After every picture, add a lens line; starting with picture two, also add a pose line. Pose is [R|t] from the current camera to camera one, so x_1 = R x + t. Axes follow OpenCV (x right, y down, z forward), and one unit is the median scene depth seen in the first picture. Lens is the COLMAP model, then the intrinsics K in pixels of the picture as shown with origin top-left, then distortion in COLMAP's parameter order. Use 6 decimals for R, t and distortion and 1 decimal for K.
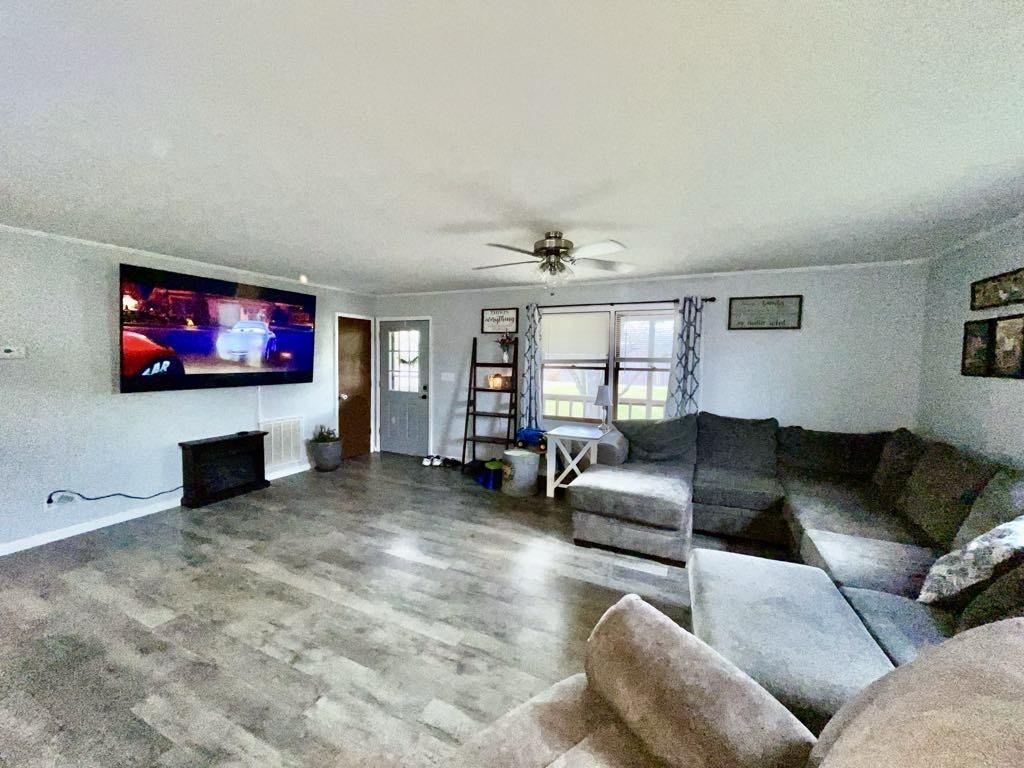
lens RADIAL K [[410.4, 0, 509.5], [0, 410.4, 382.1], [0, 0, 1]] dist [-0.001016, -0.000583]
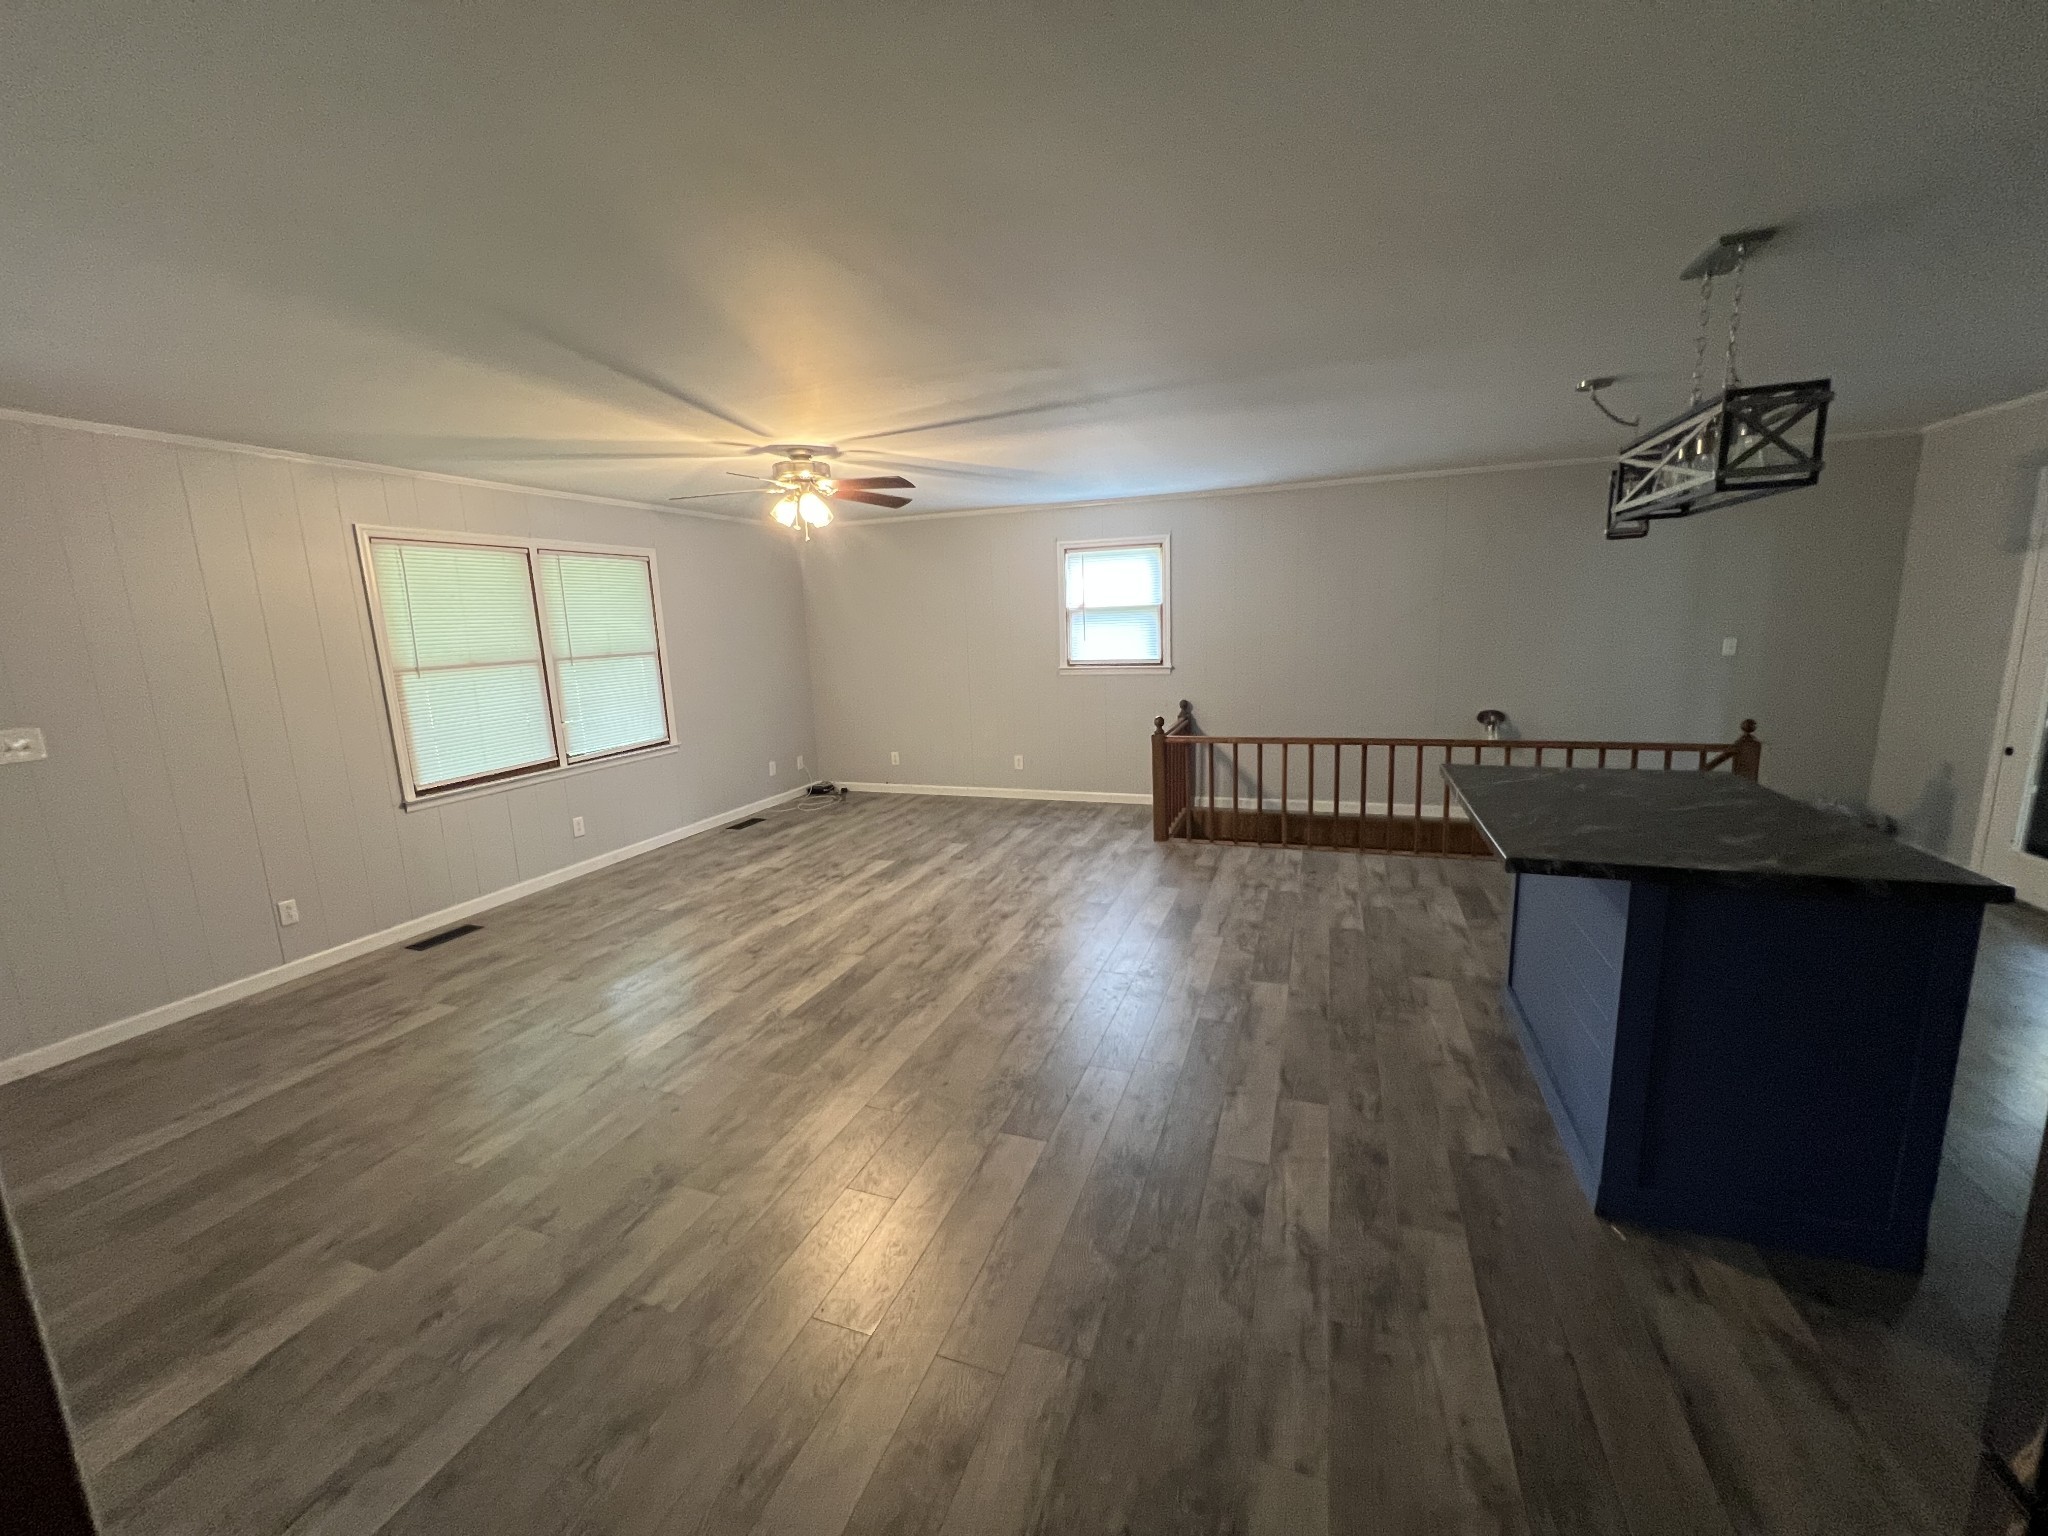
lens RADIAL K [[820.8, 0, 1021.0], [0, 820.8, 762.9], [0, 0, 1]] dist [-0.001016, -0.000583]
pose [[-0.083746, -0.188691, 0.978459, -0.911951], [0.097542, 0.975641, 0.196496, -0.053526], [-0.991702, 0.111896, -0.063300, 0.517218]]
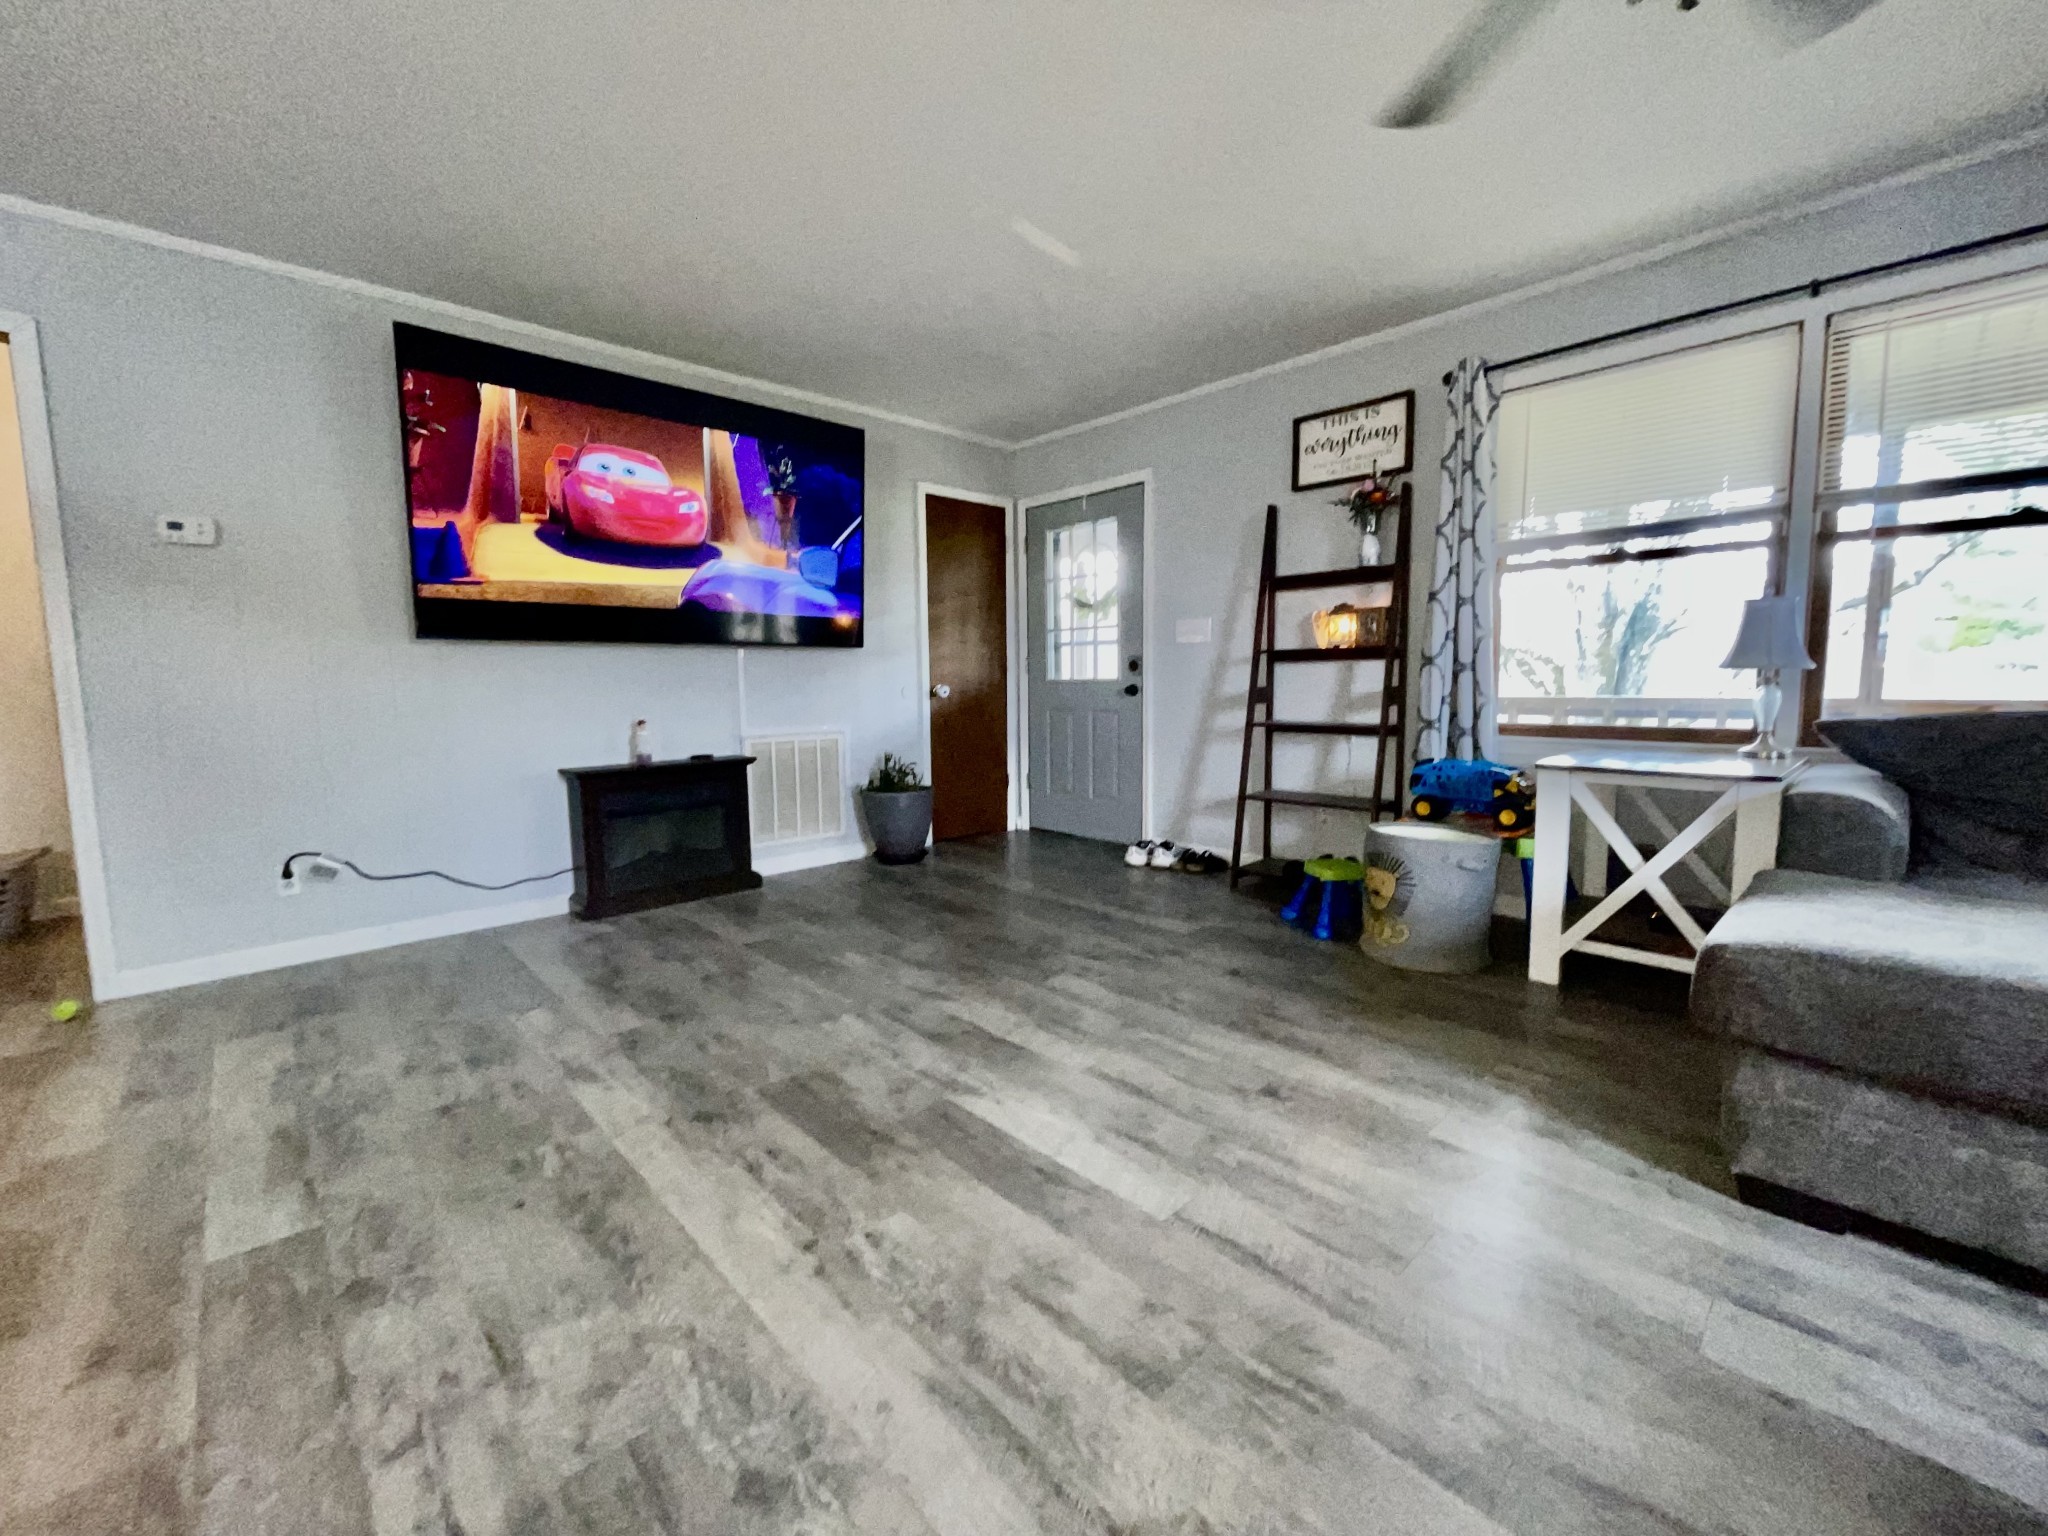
lens RADIAL K [[820.8, 0, 1017.4], [0, 820.8, 761.5], [0, 0, 1]] dist [-0.001016, -0.000583]
pose [[0.930983, 0.006889, -0.364998, -0.036897], [0.006980, 0.999303, 0.036666, 0.098873], [0.364997, -0.036683, 0.930286, 0.326070]]
